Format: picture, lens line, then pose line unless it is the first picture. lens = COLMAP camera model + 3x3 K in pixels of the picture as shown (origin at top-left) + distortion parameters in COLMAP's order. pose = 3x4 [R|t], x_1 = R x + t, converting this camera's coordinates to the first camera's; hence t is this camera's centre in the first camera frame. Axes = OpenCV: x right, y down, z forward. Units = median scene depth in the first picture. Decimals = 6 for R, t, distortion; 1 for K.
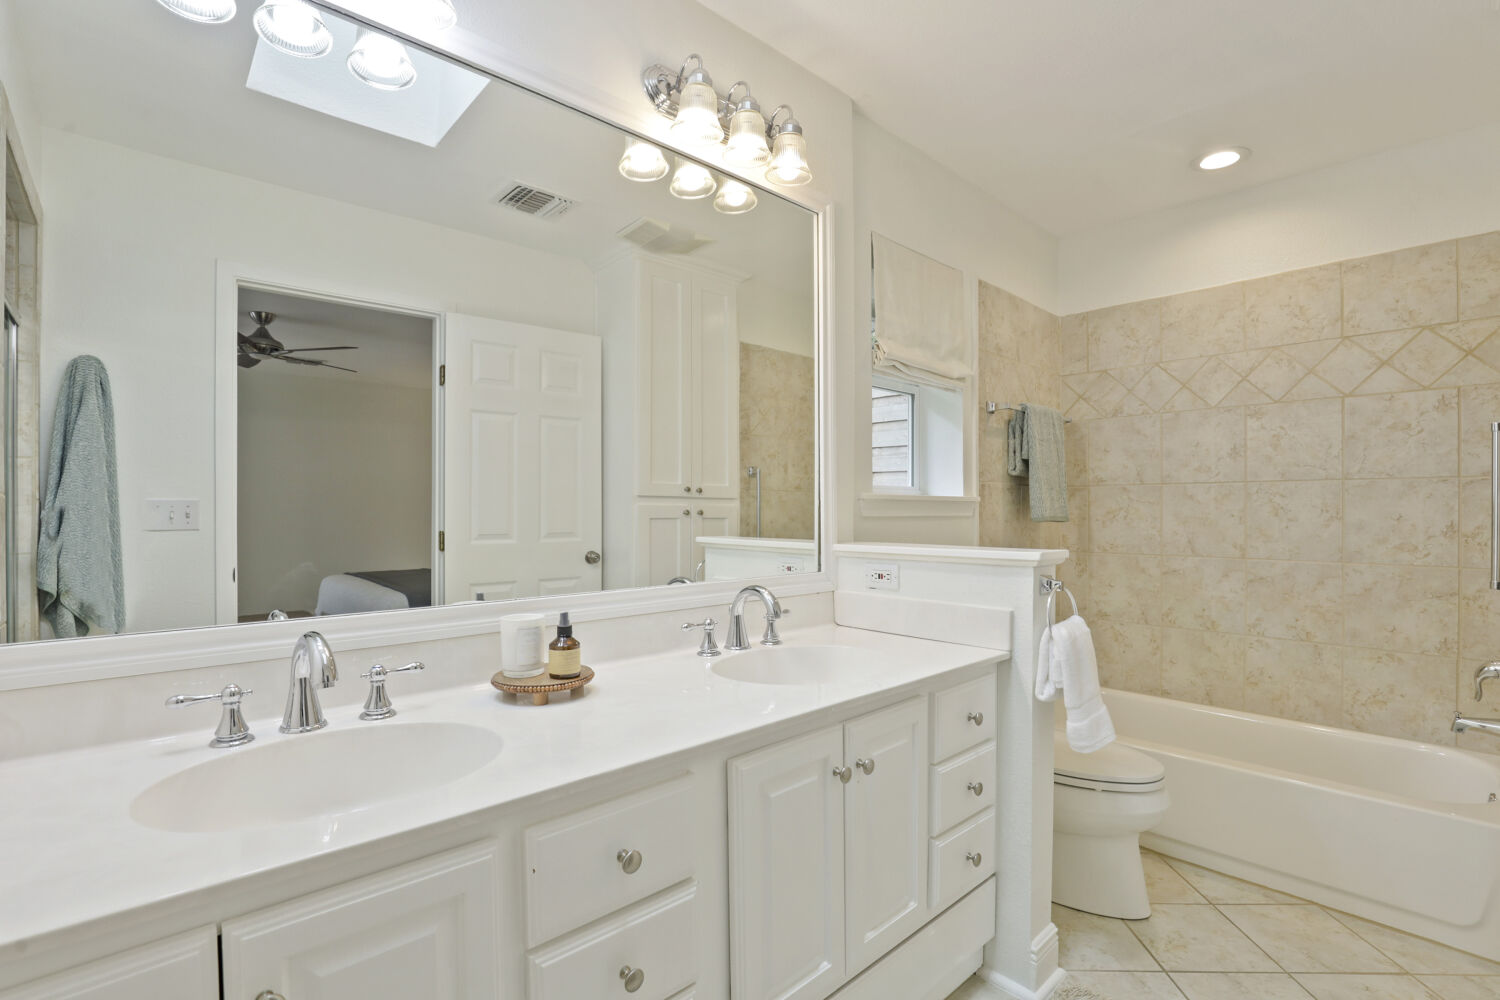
lens RADIAL K [[669.4, 0, 687.6], [0, 669.4, 513.3], [0, 0, 1]] dist [-0.023112, -0.000056]
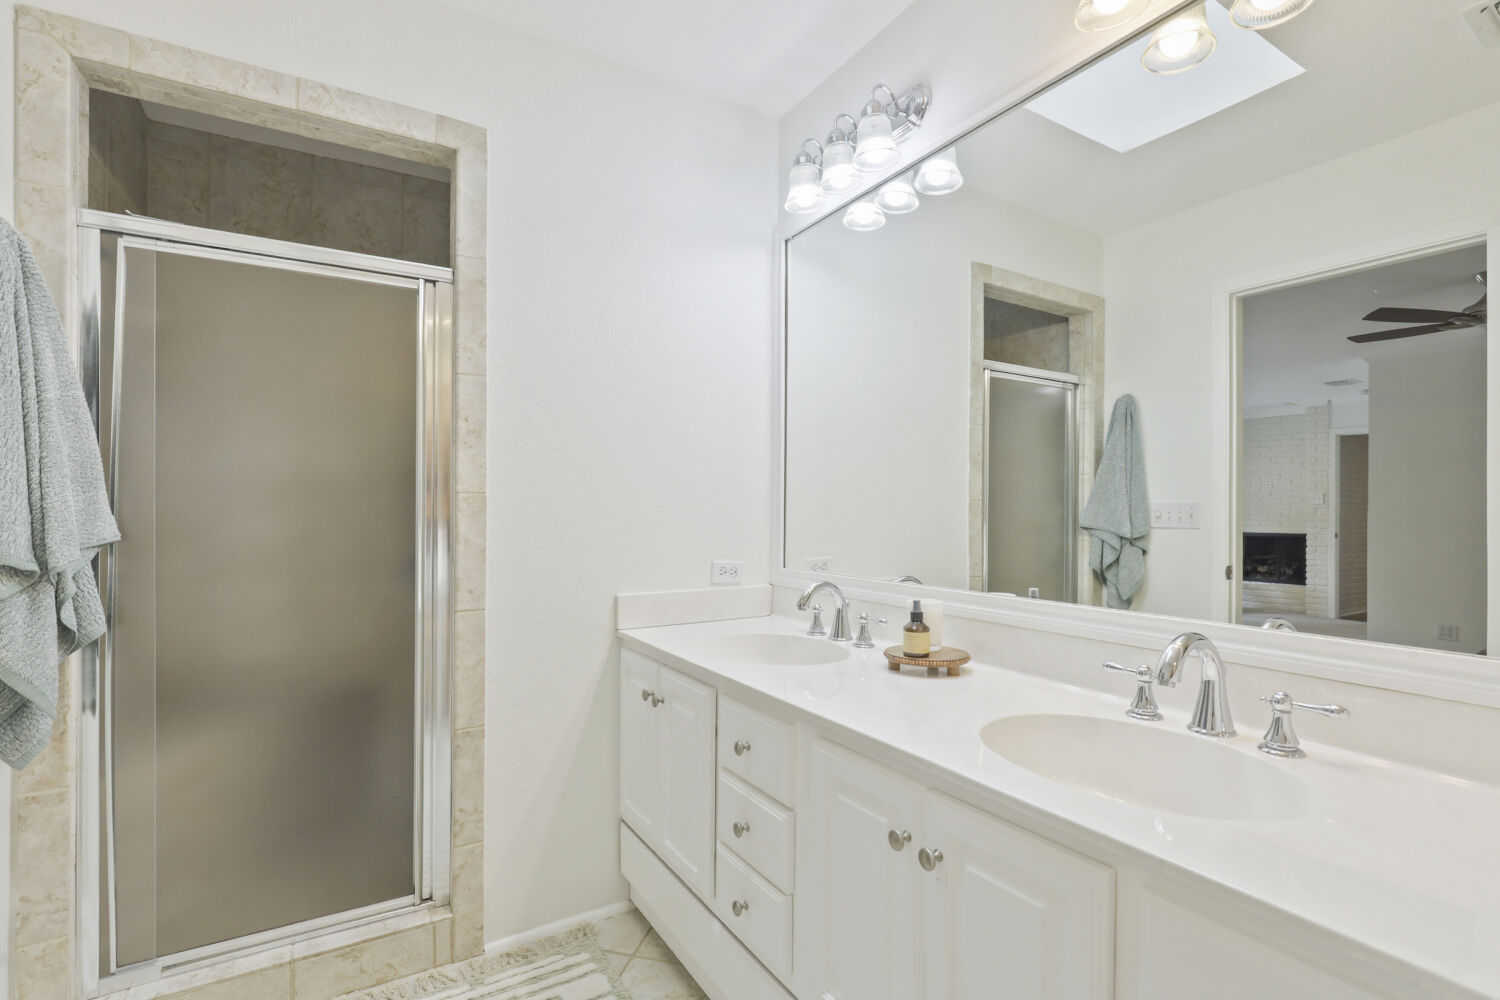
lens RADIAL K [[686.4, 0, 750.0], [0, 686.4, 500.0], [0, 0, 1]] dist [-0.025552, -0.000061]
pose [[-0.154894, -0.013457, -0.987839, 0.695276], [-0.015256, 0.999821, -0.011228, -0.005235], [0.987813, 0.013331, -0.155071, 0.601687]]
